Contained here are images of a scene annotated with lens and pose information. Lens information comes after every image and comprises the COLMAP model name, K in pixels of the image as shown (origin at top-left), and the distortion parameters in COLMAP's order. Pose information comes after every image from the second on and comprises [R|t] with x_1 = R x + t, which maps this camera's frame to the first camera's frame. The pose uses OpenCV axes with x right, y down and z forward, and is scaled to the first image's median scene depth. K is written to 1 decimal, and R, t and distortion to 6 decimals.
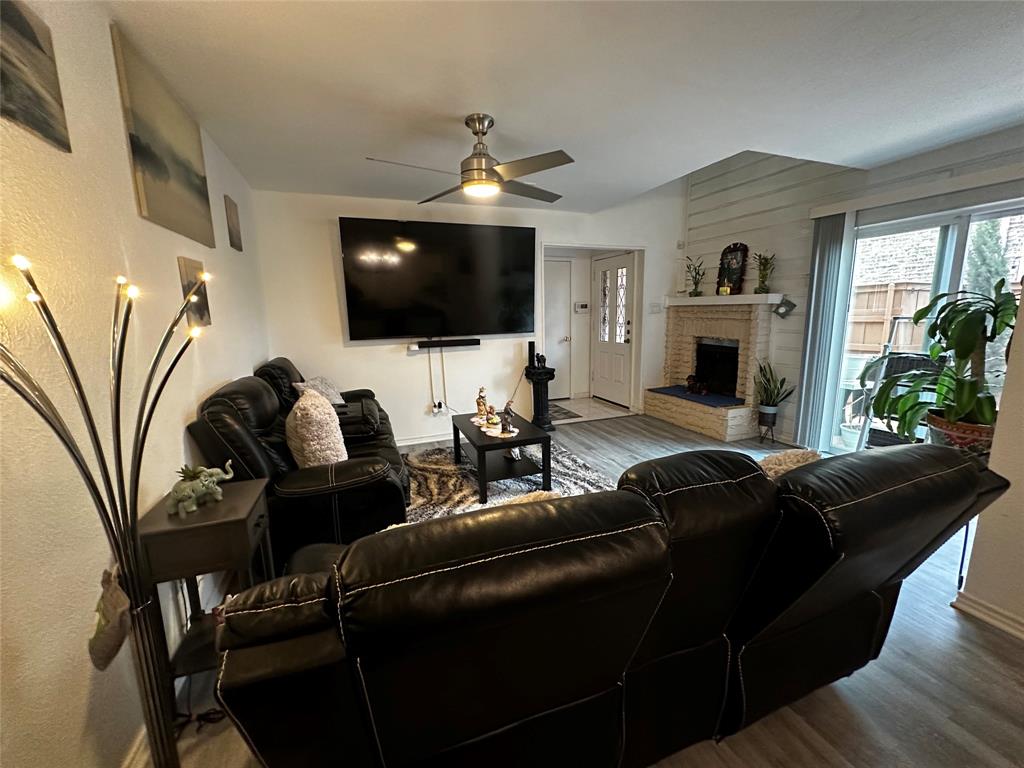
lens RADIAL K [[409.1, 0, 510.2], [0, 409.1, 383.7], [0, 0, 1]] dist [-0.003369, 0.001150]
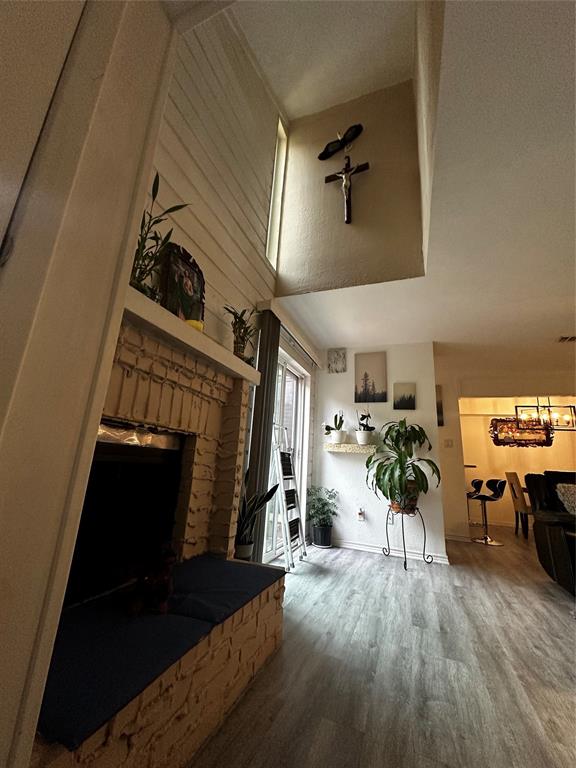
lens RADIAL K [[306.8, 0, 288.3], [0, 306.8, 382.6], [0, 0, 1]] dist [-0.003369, 0.001150]
pose [[-0.746028, 0.143998, 0.650160, 0.208160], [0.069600, 0.987854, -0.138928, -0.104949], [-0.662268, -0.058392, -0.746988, 1.157614]]
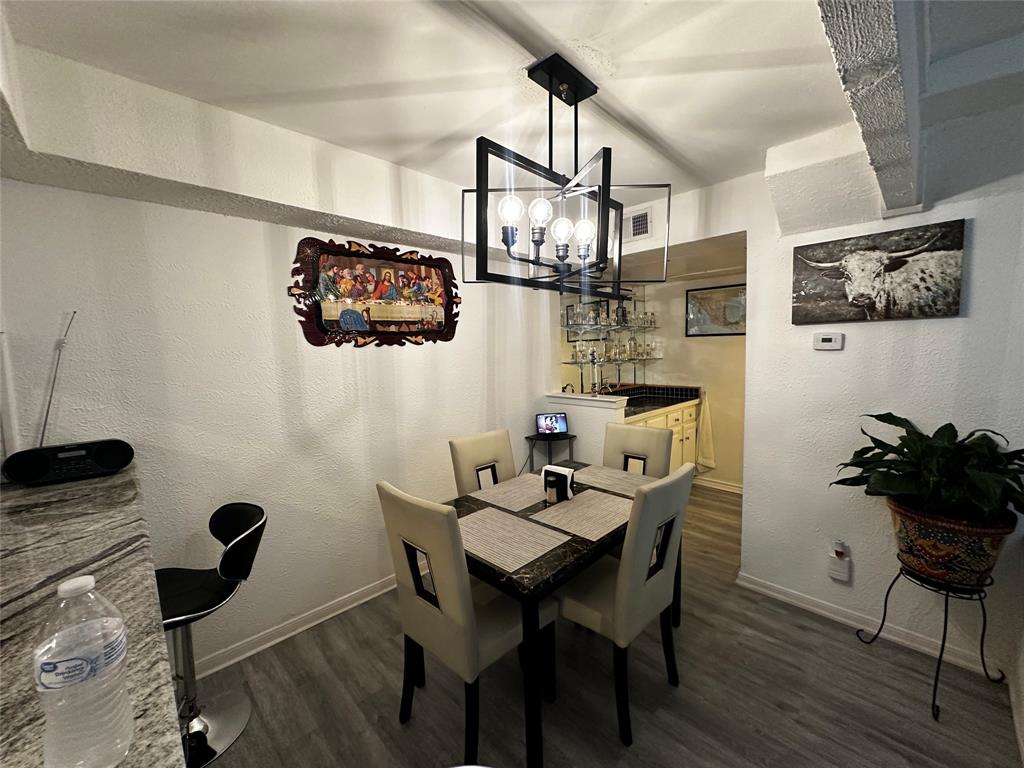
lens RADIAL K [[409.6, 0, 511.2], [0, 409.6, 382.7], [0, 0, 1]] dist [-0.002965, 0.000275]
pose [[-0.915641, 0.077213, -0.394513, 0.425048], [-0.028178, 0.966639, 0.254587, -0.037656], [0.401009, 0.244227, -0.882919, 0.030174]]
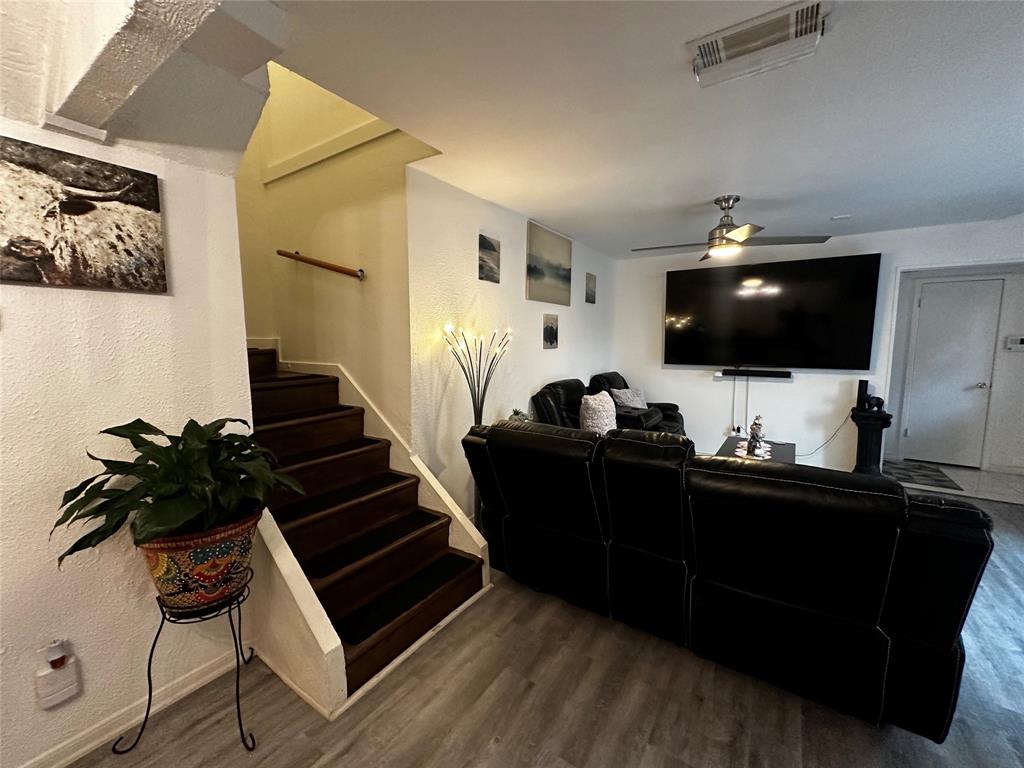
lens RADIAL K [[409.1, 0, 510.2], [0, 409.1, 383.7], [0, 0, 1]] dist [-0.003369, 0.001150]
pose [[0.580881, 0.107682, -0.806835, 0.311667], [-0.158492, 0.987203, 0.017648, 0.008814], [0.798410, 0.117625, 0.590514, -0.118964]]
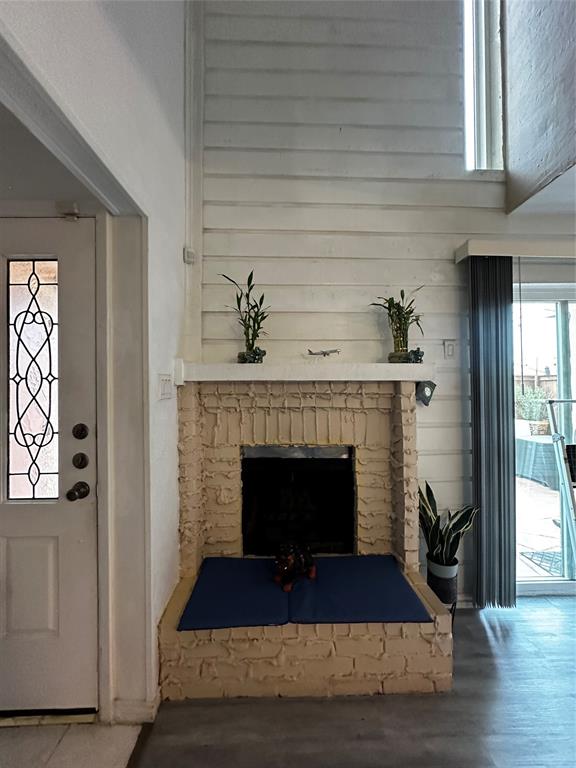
lens RADIAL K [[306.8, 0, 288.3], [0, 306.8, 382.6], [0, 0, 1]] dist [-0.003369, 0.001150]
pose [[0.328365, 0.028272, 0.944128, 0.139521], [0.166509, 0.982166, -0.087322, -0.161096], [-0.929759, 0.185880, 0.317802, 0.894267]]
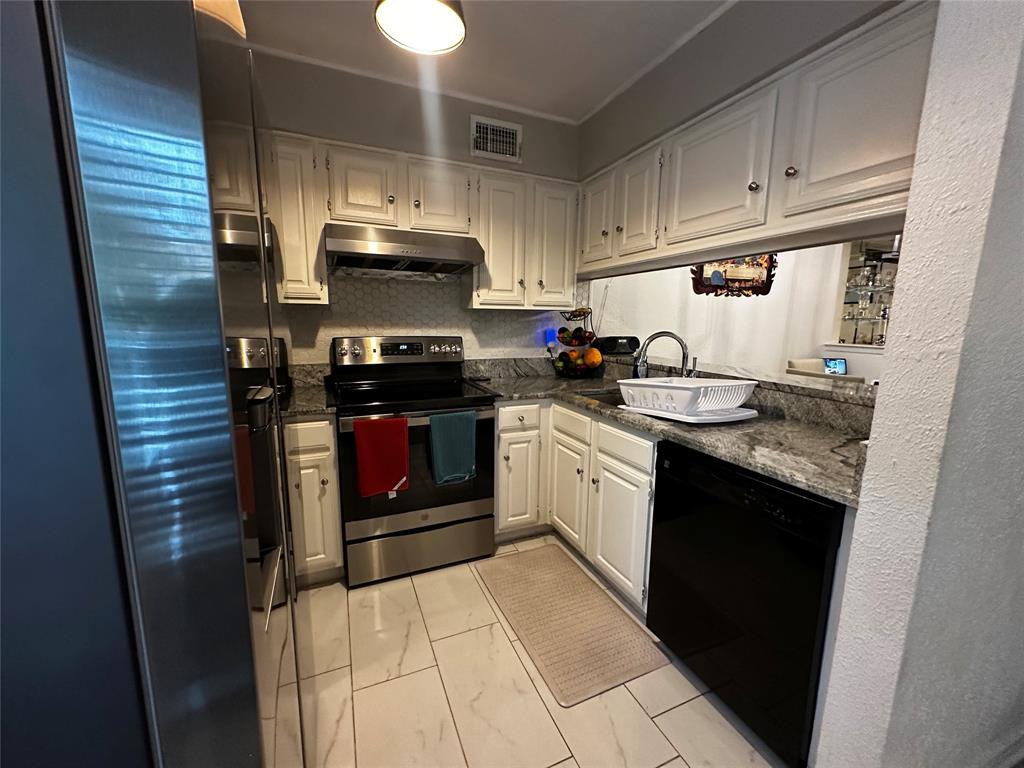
lens RADIAL K [[409.1, 0, 510.2], [0, 409.1, 383.7], [0, 0, 1]] dist [-0.003369, 0.001150]
pose [[-0.998770, 0.015724, -0.047032, 0.821684], [-0.000699, 0.943841, 0.330398, -0.043805], [0.049586, 0.330025, -0.942669, 0.253235]]
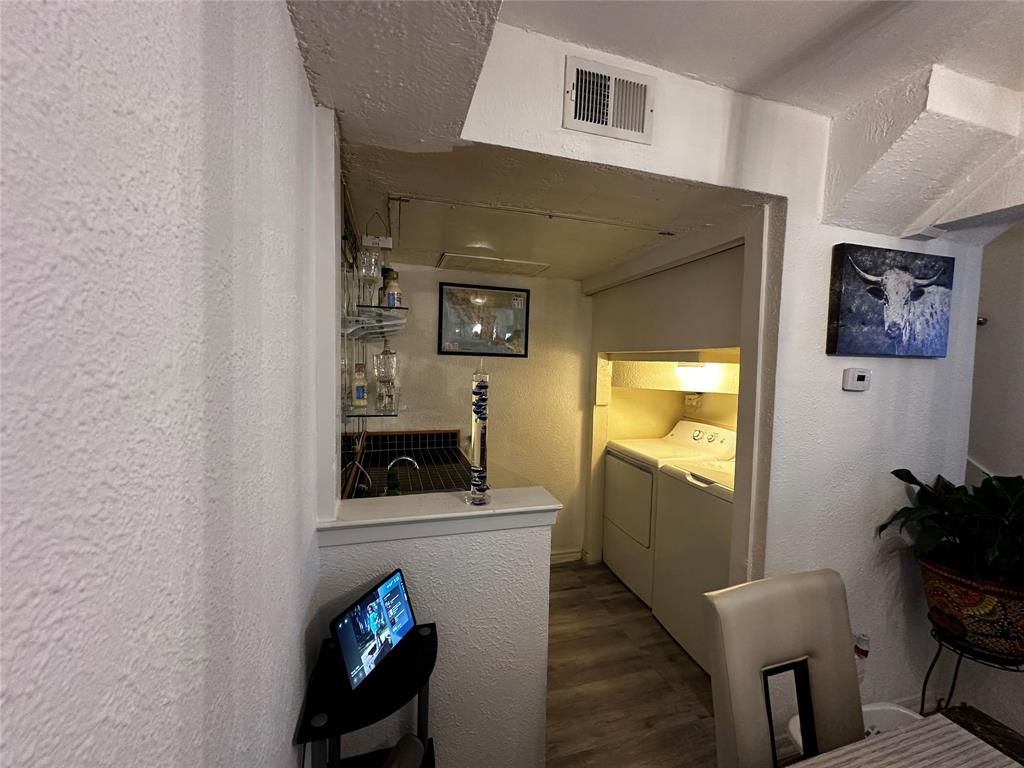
lens RADIAL K [[409.1, 0, 510.2], [0, 409.1, 383.7], [0, 0, 1]] dist [-0.003369, 0.001150]
pose [[-0.070348, 0.069958, -0.995066, 0.281698], [-0.200897, 0.976104, 0.082828, 0.057306], [0.977083, 0.205733, -0.054613, -0.506816]]
